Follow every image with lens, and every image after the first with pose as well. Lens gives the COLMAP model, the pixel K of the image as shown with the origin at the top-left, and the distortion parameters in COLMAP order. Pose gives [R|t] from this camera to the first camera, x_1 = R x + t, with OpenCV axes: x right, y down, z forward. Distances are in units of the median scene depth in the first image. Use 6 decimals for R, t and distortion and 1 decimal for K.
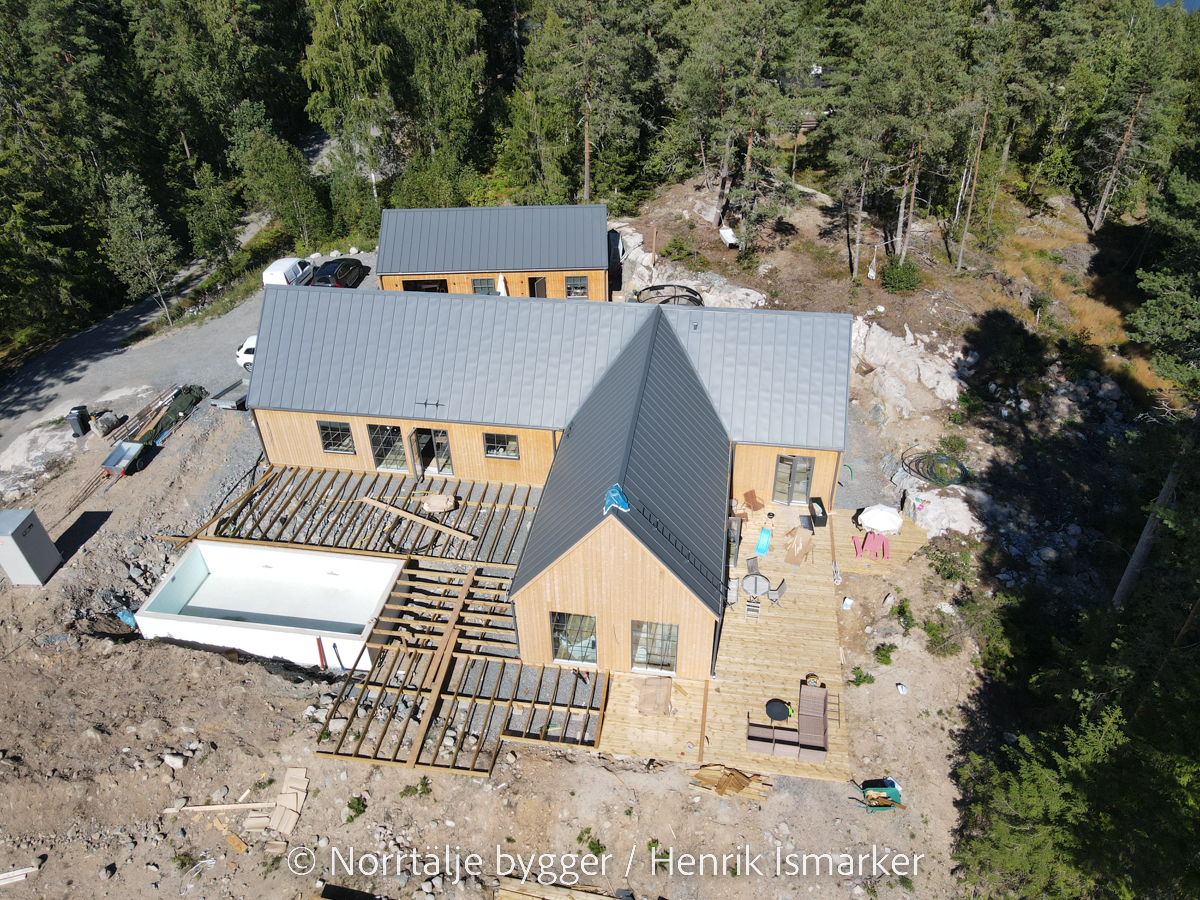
lens RADIAL K [[876.2, 0, 601.0], [0, 876.2, 444.6], [0, 0, 1]] dist [0.009809, 0.011667]
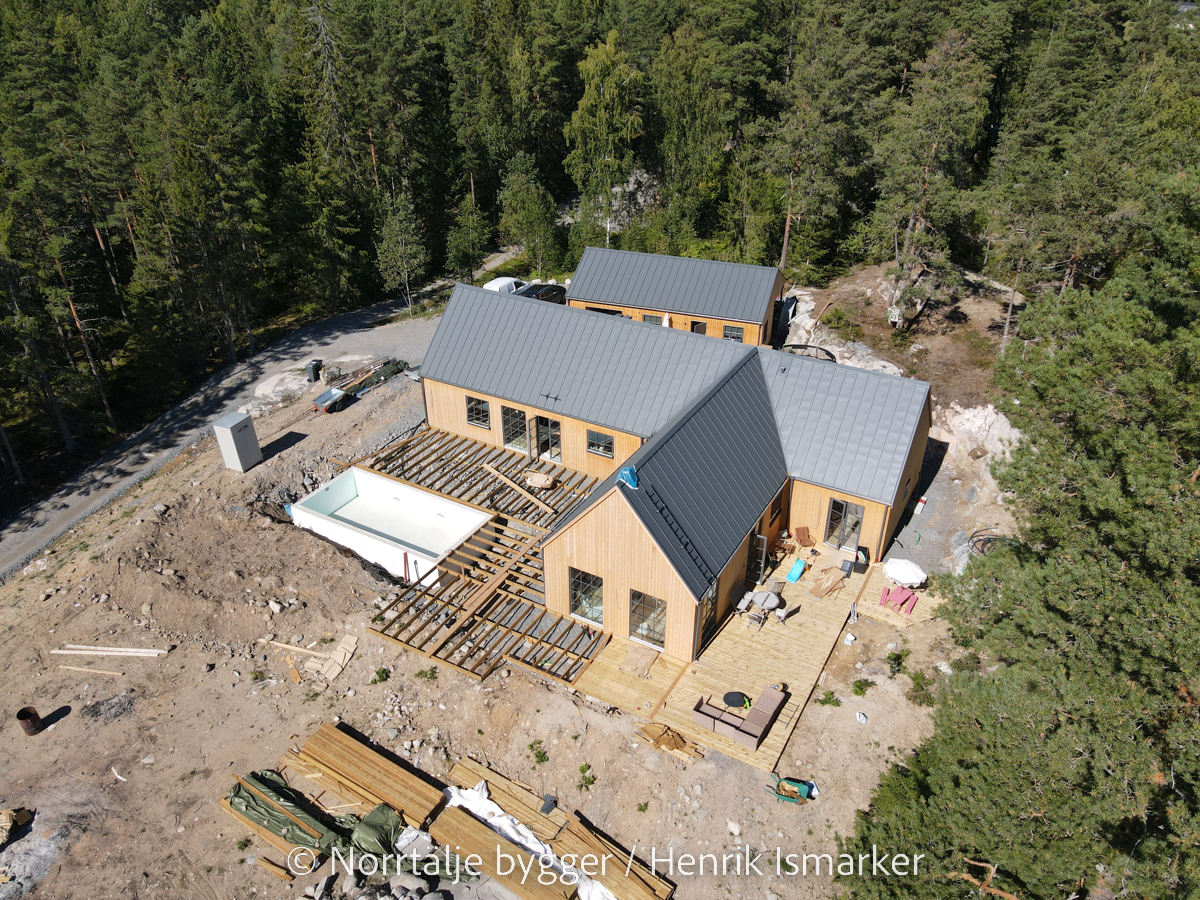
lens RADIAL K [[876.2, 0, 601.0], [0, 876.2, 444.6], [0, 0, 1]] dist [0.009809, 0.011667]
pose [[0.934740, 0.194450, -0.297406, 0.201987], [-0.219566, 0.974147, -0.053175, 0.055582], [0.279377, 0.115005, 0.953269, -0.091728]]
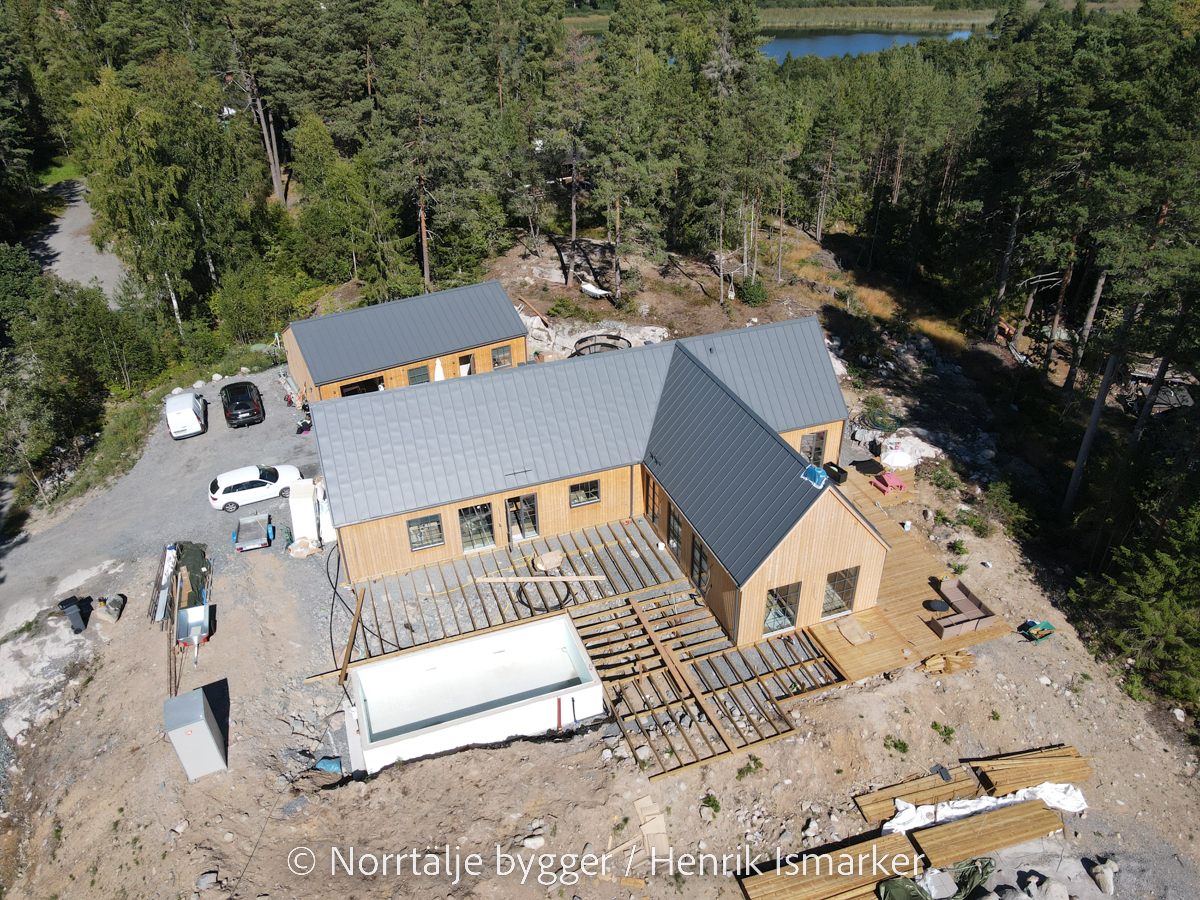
lens RADIAL K [[876.2, 0, 601.0], [0, 876.2, 444.6], [0, 0, 1]] dist [0.009809, 0.011667]
pose [[0.874514, -0.246548, 0.417660, -0.467549], [0.279780, 0.959872, -0.019196, -0.026144], [-0.396168, 0.133640, 0.908400, -0.008959]]
